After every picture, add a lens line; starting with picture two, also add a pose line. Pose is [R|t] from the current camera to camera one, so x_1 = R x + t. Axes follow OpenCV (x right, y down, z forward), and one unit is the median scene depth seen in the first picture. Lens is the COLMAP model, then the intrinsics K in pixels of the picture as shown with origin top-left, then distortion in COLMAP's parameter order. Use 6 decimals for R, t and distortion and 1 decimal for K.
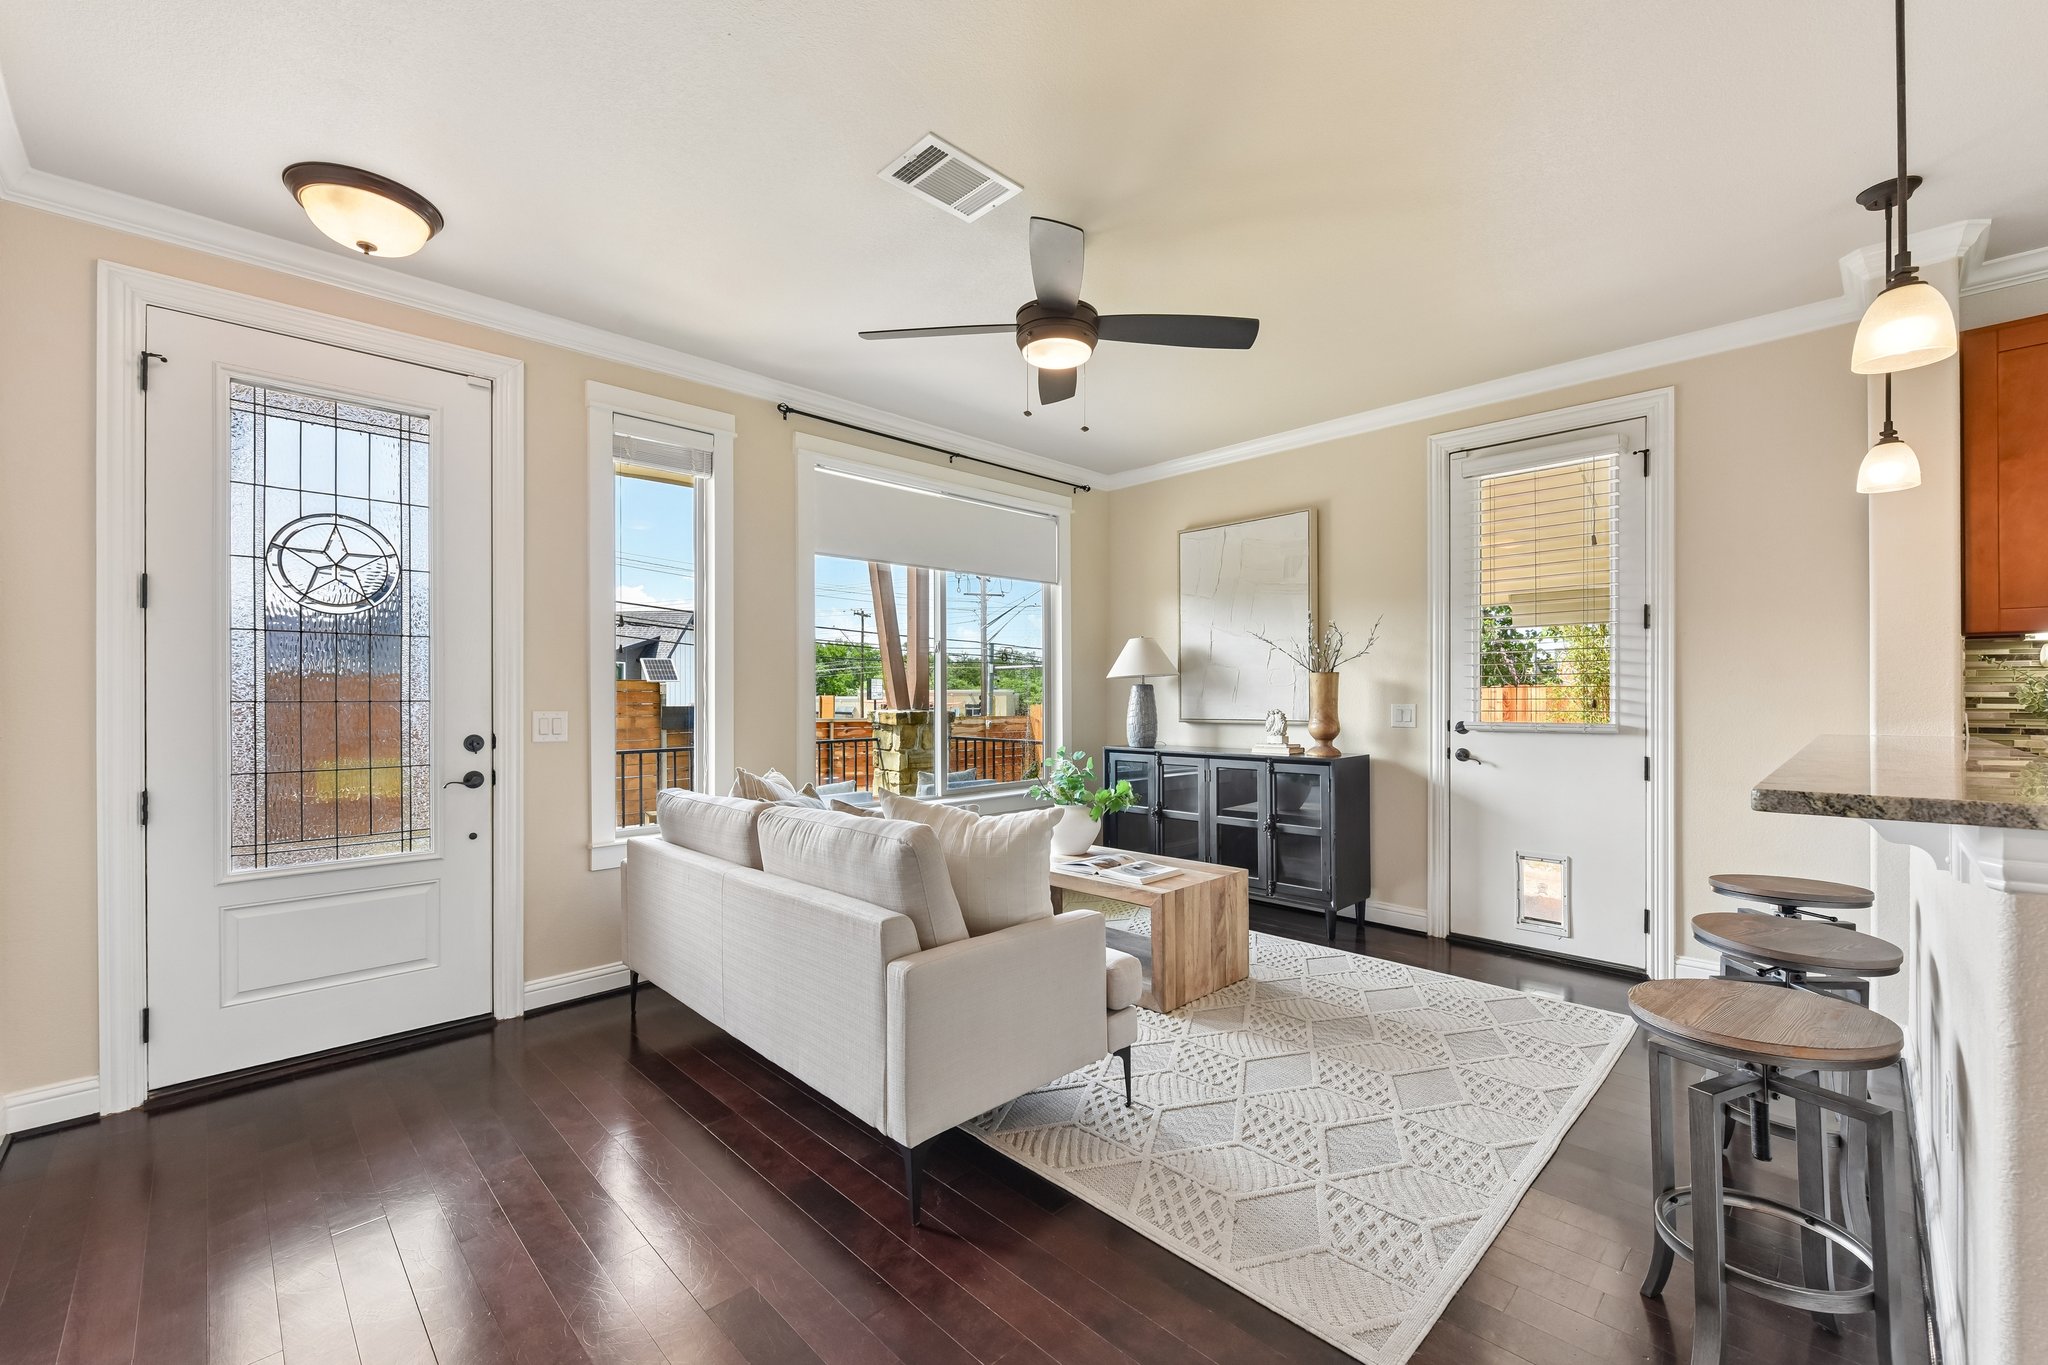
lens RADIAL K [[837.4, 0, 1034.7], [0, 837.4, 694.3], [0, 0, 1]] dist [0.004440, -0.000004]
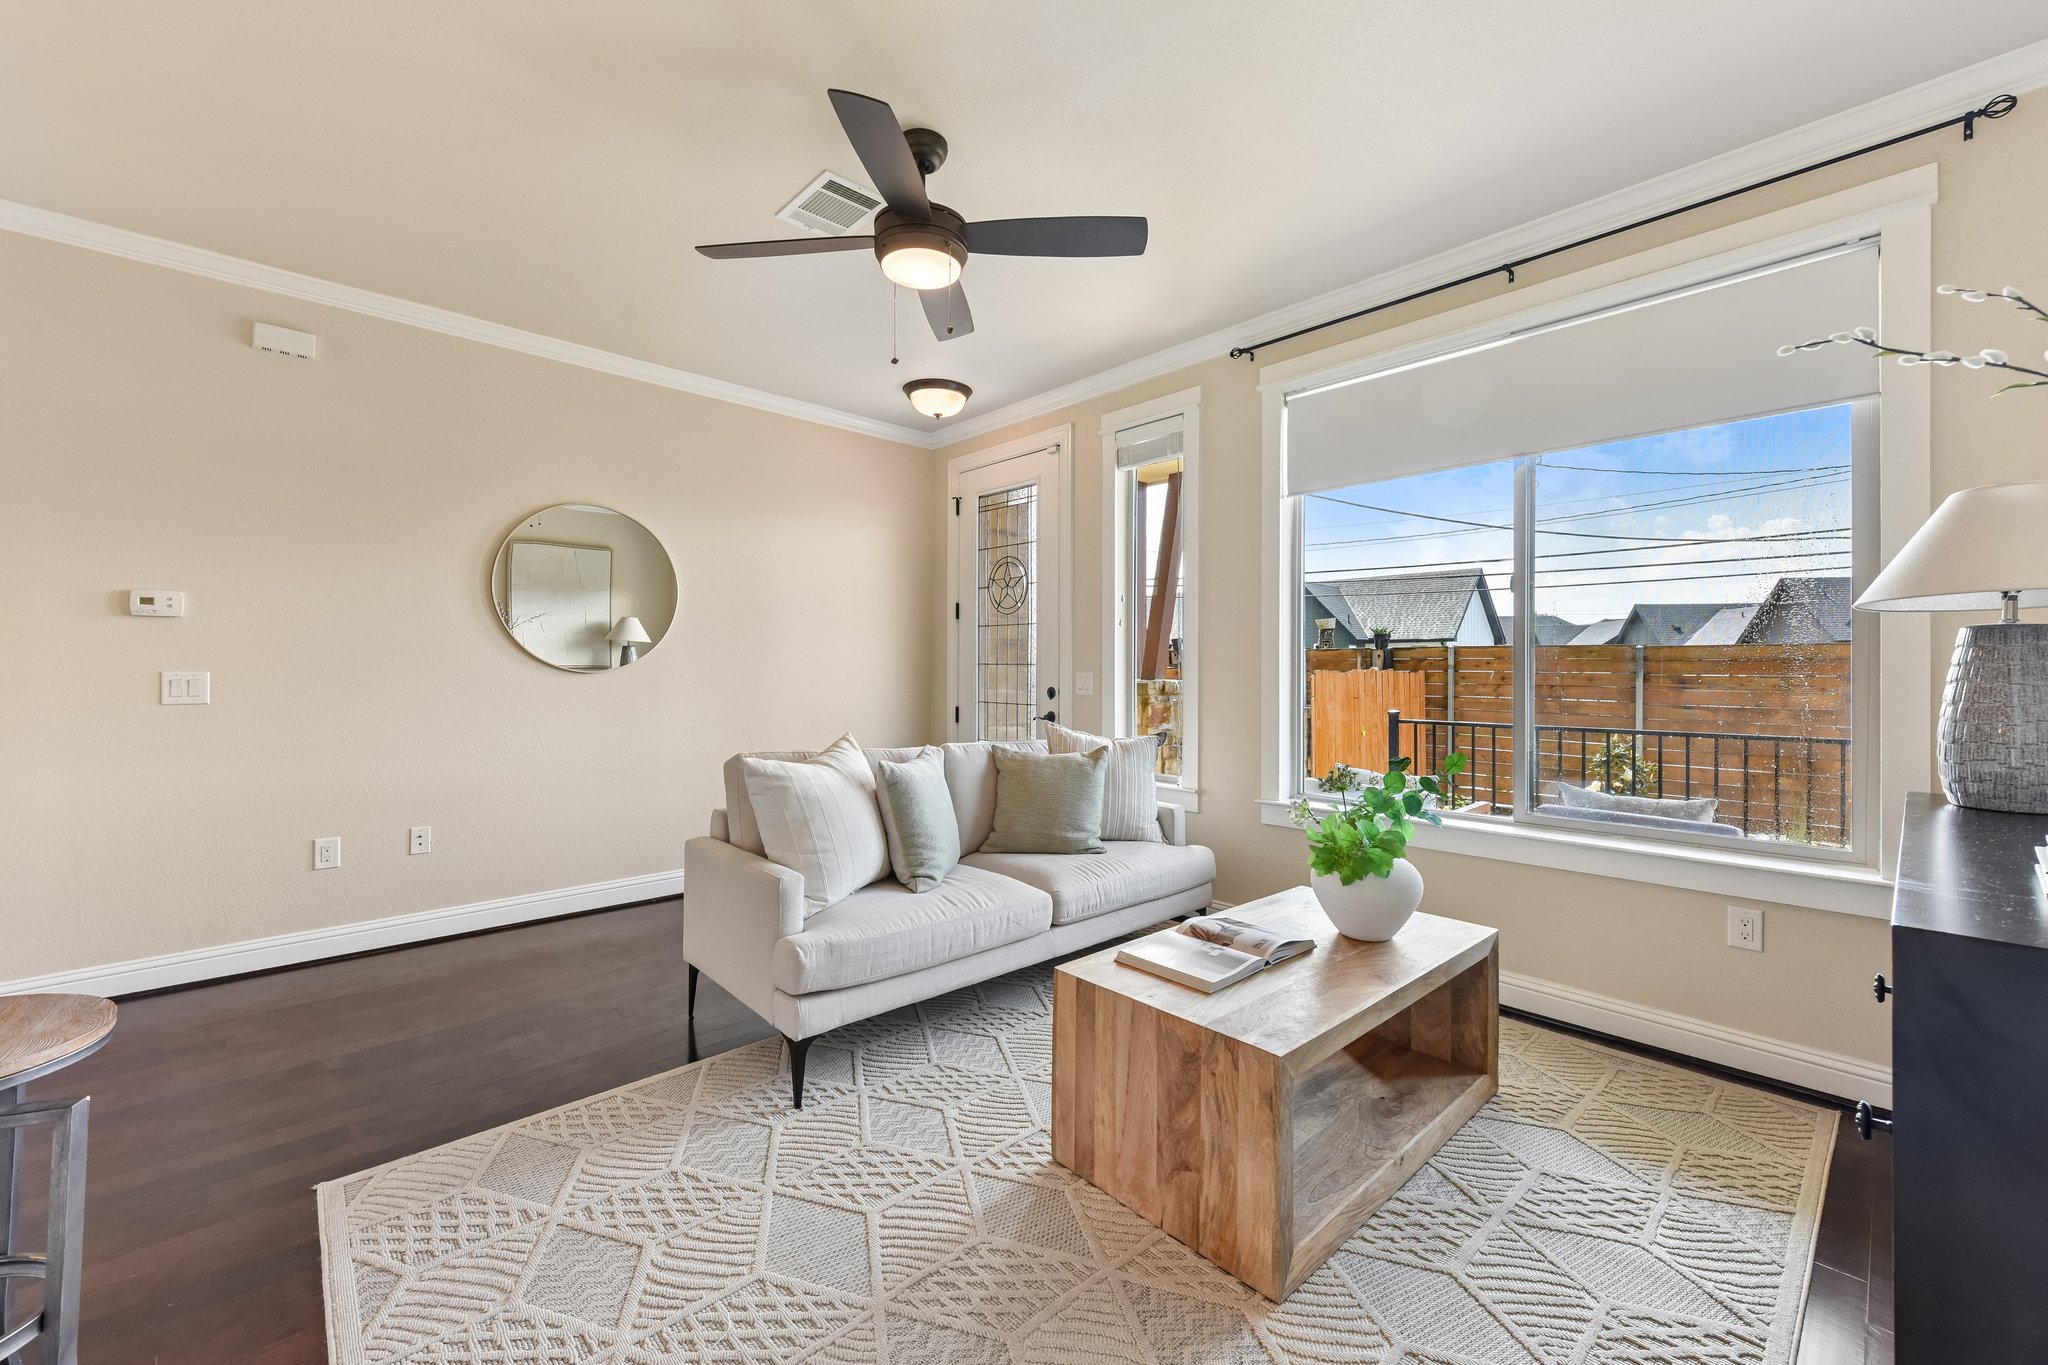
lens RADIAL K [[814.8, 0, 1035.3], [0, 814.8, 663.6], [0, 0, 1]] dist [0.003319, -0.000236]
pose [[-0.037812, -0.001951, -0.999283, 0.401025], [-0.000617, 0.999998, -0.001929, 0.004617], [0.999285, 0.000544, -0.037813, 0.525065]]
